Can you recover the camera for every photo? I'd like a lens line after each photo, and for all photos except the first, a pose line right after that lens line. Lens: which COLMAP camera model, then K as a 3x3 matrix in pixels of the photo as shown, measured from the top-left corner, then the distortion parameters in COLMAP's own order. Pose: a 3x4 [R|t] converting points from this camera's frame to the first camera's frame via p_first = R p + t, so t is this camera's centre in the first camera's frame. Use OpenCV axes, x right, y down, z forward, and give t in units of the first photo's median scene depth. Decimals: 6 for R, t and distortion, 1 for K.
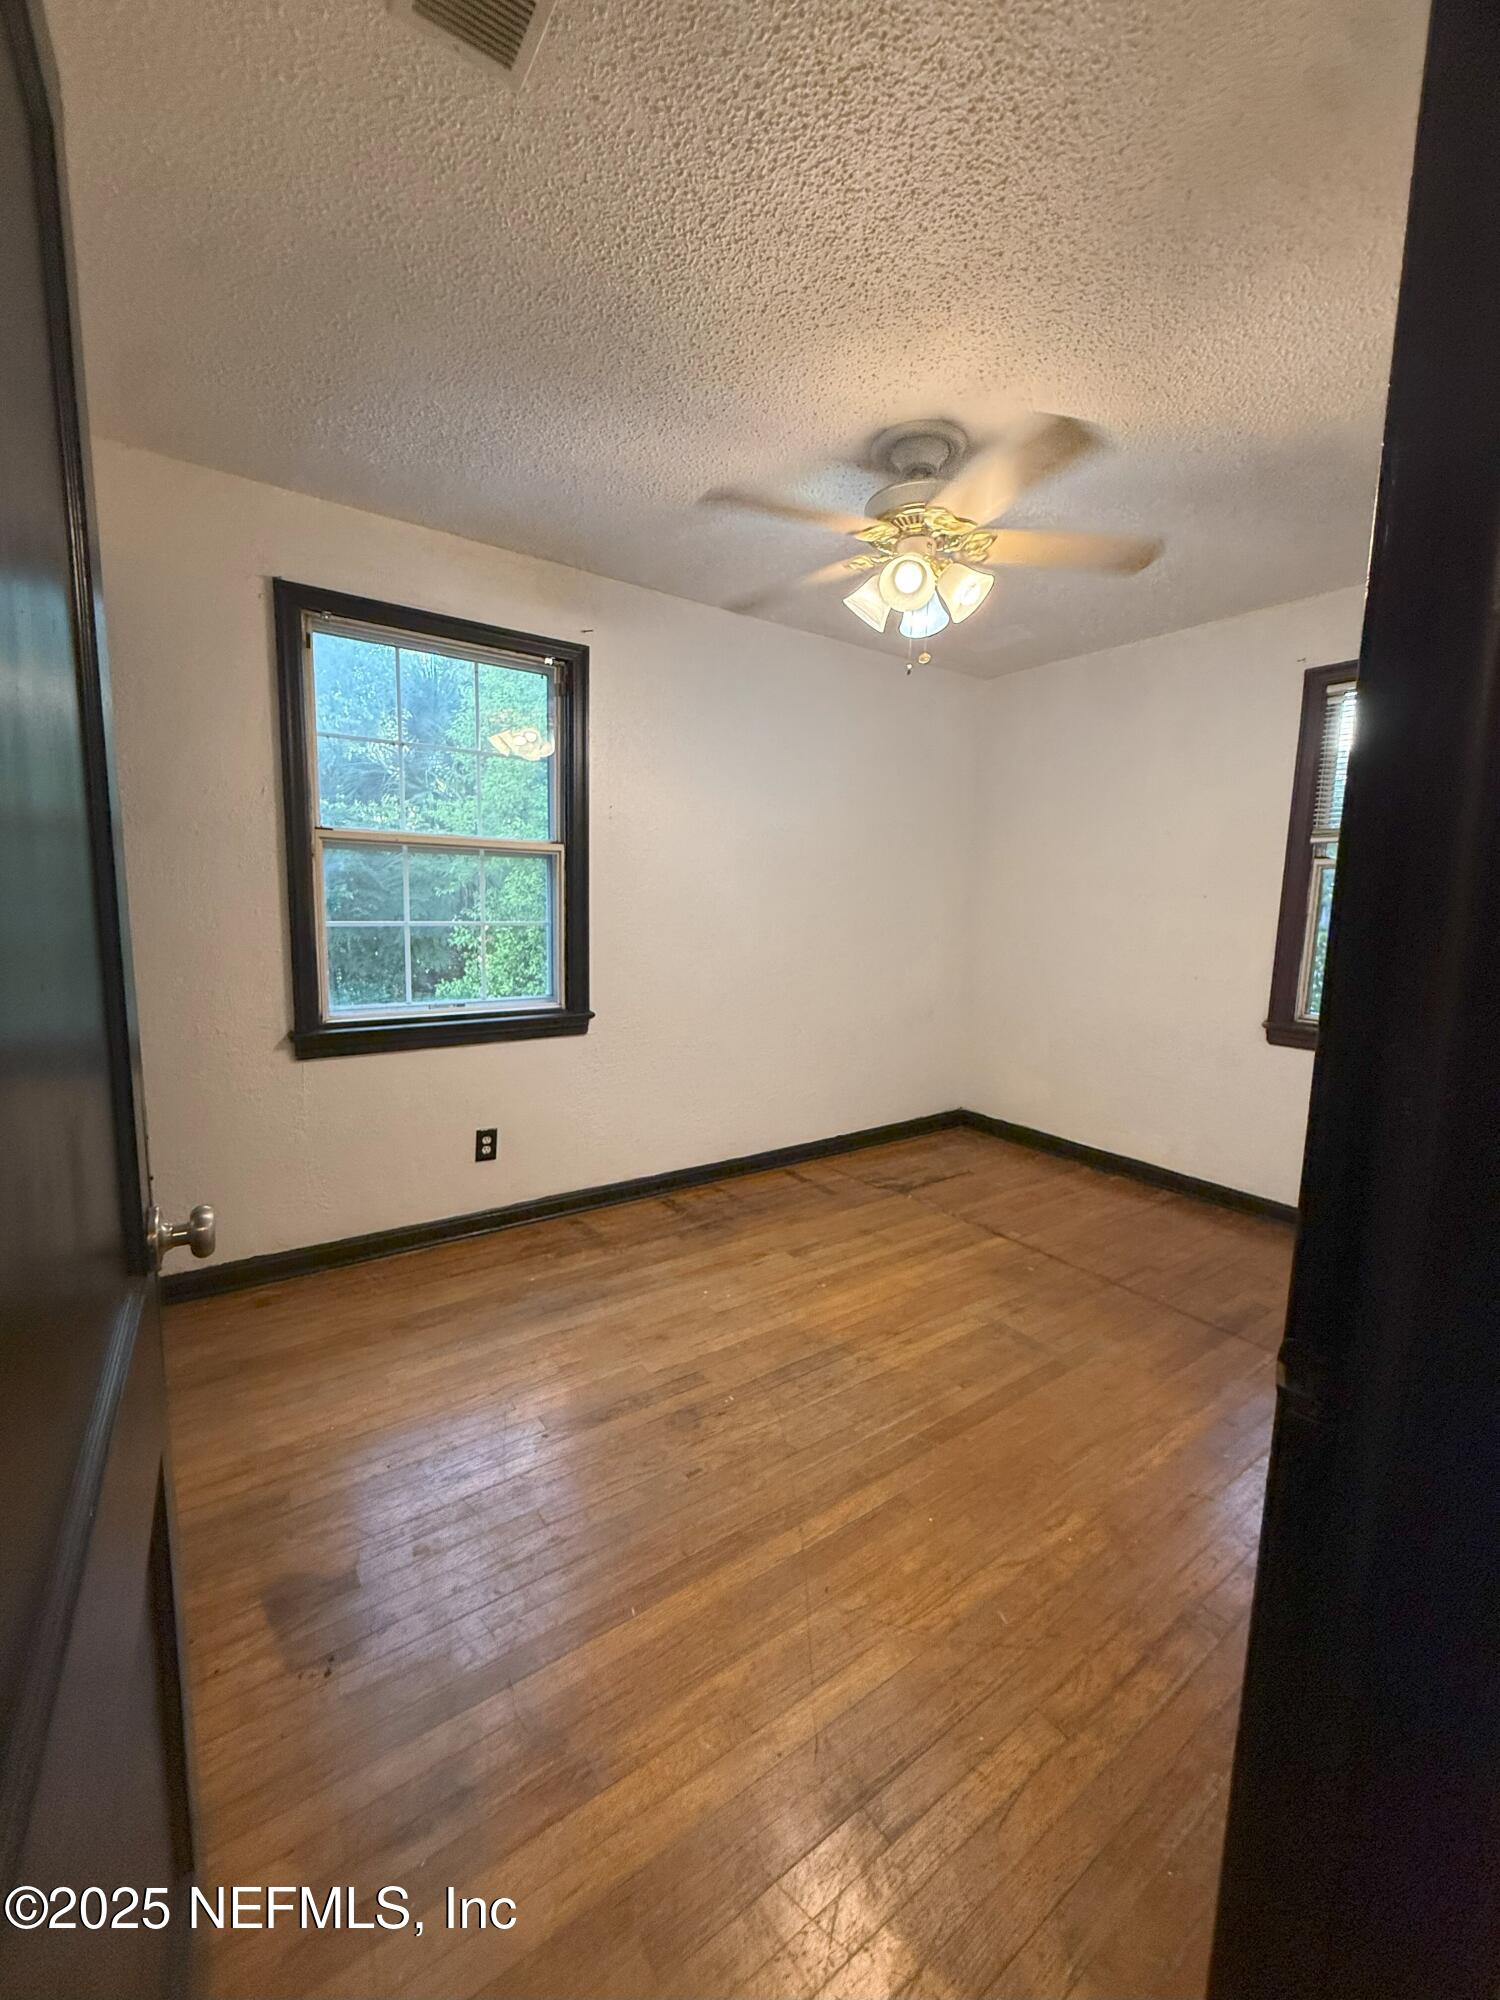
lens RADIAL K [[797.8, 0, 742.3], [0, 797.8, 997.0], [0, 0, 1]] dist [0.002780, 0.000018]
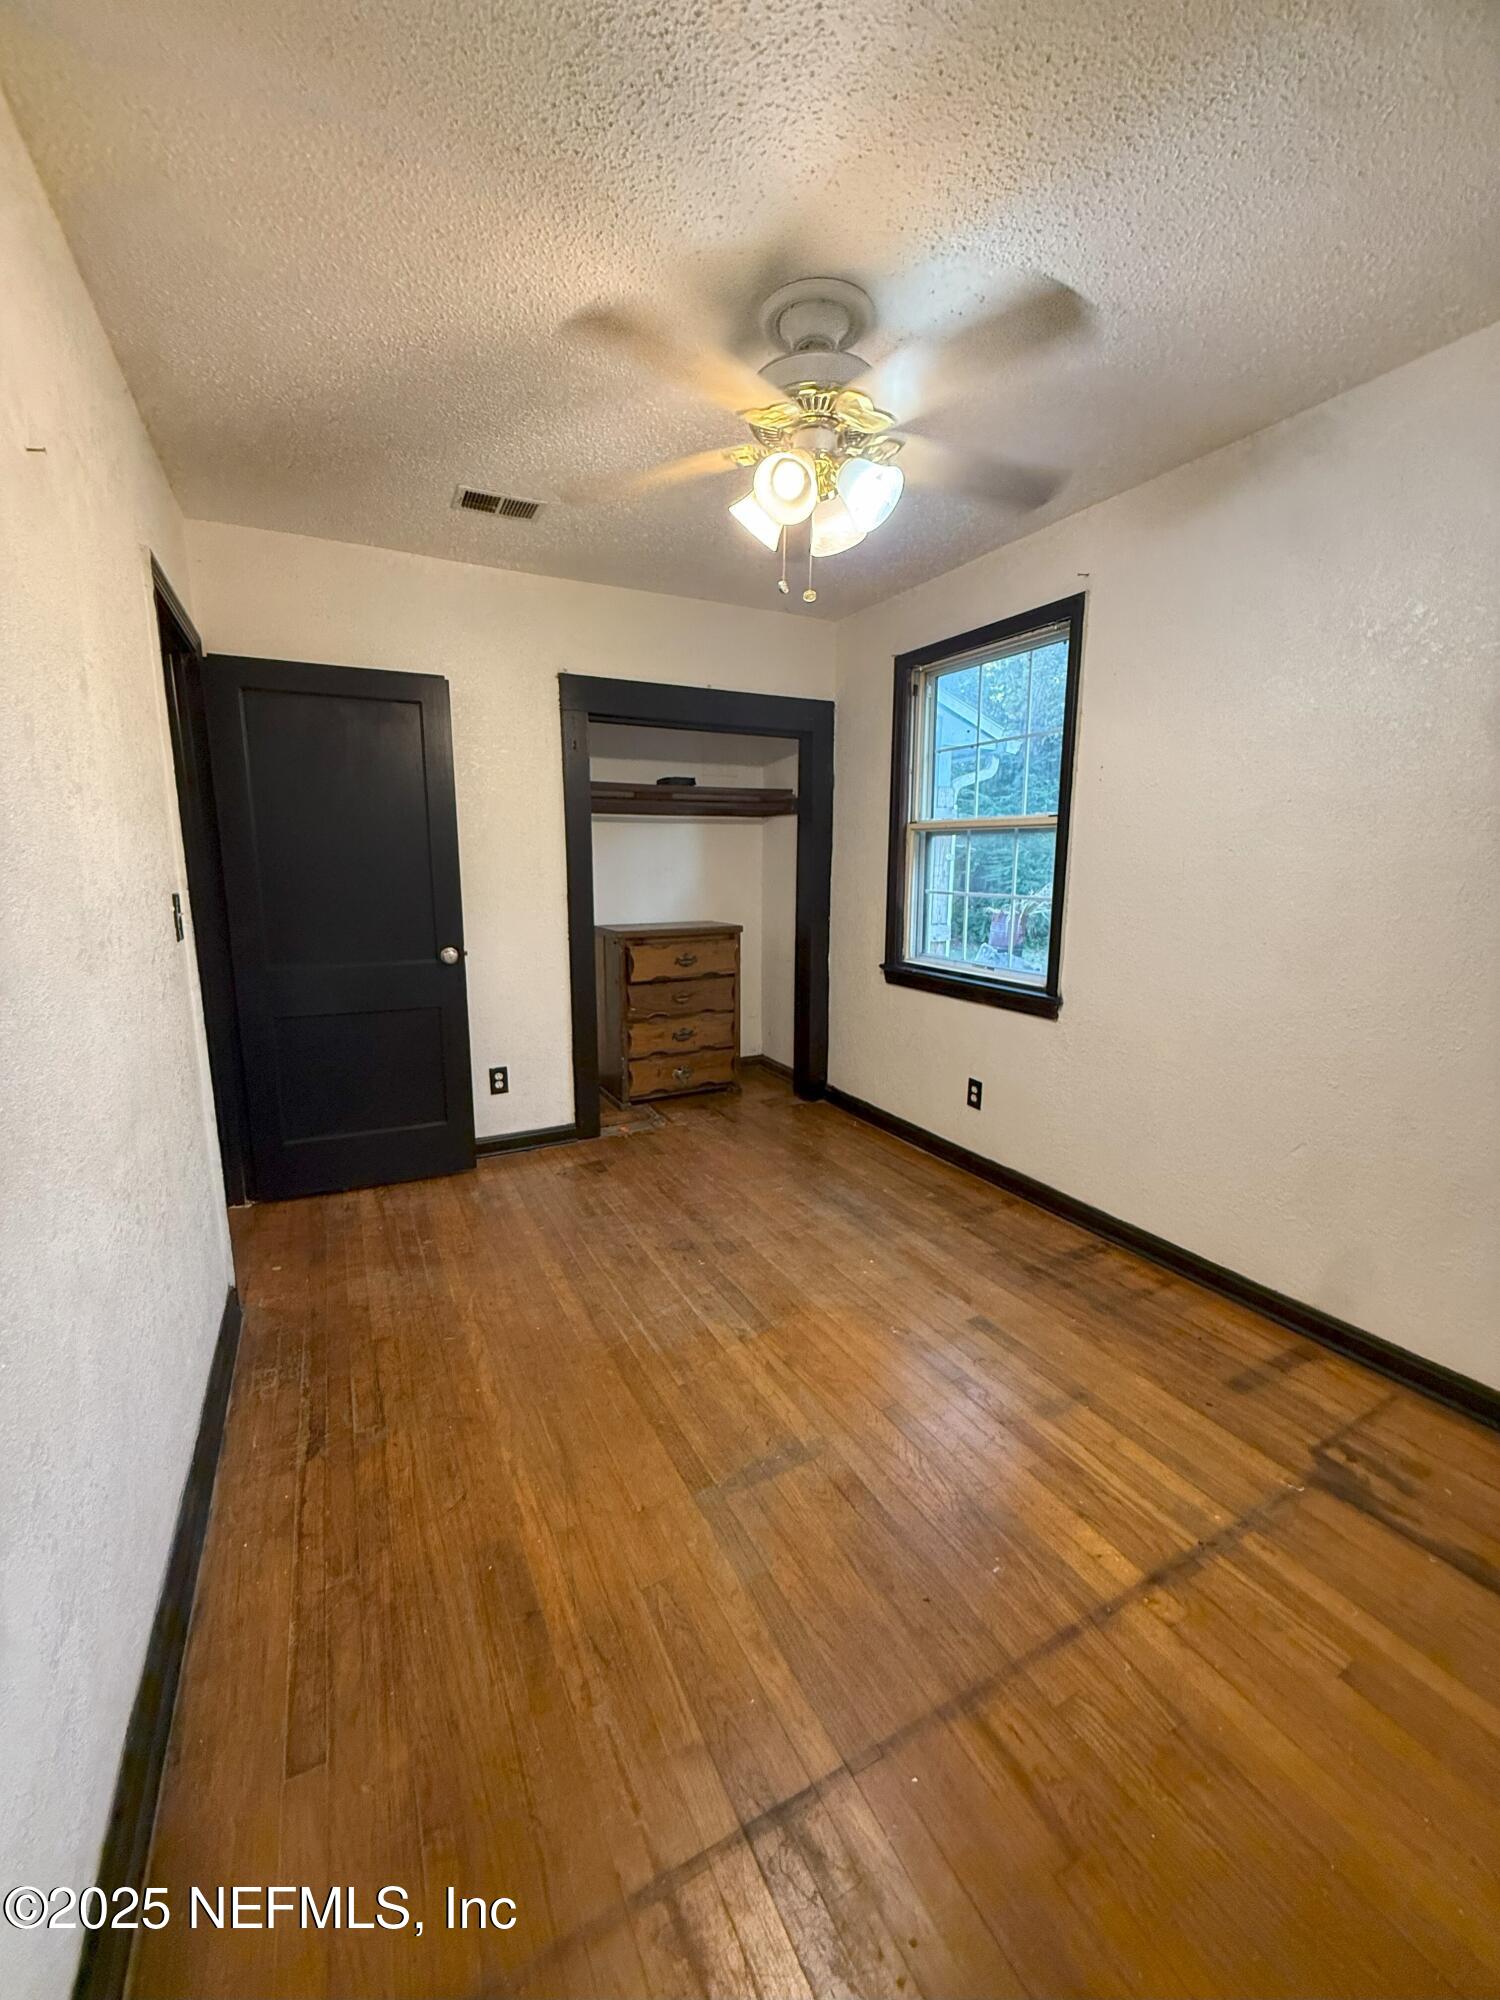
lens RADIAL K [[797.8, 0, 751.8], [0, 797.8, 995.0], [0, 0, 1]] dist [0.002780, 0.000018]
pose [[-0.127542, 0.149659, -0.980477, 0.802349], [-0.130858, 0.977370, 0.166207, -0.096285], [0.983163, 0.149501, -0.105071, 0.792387]]
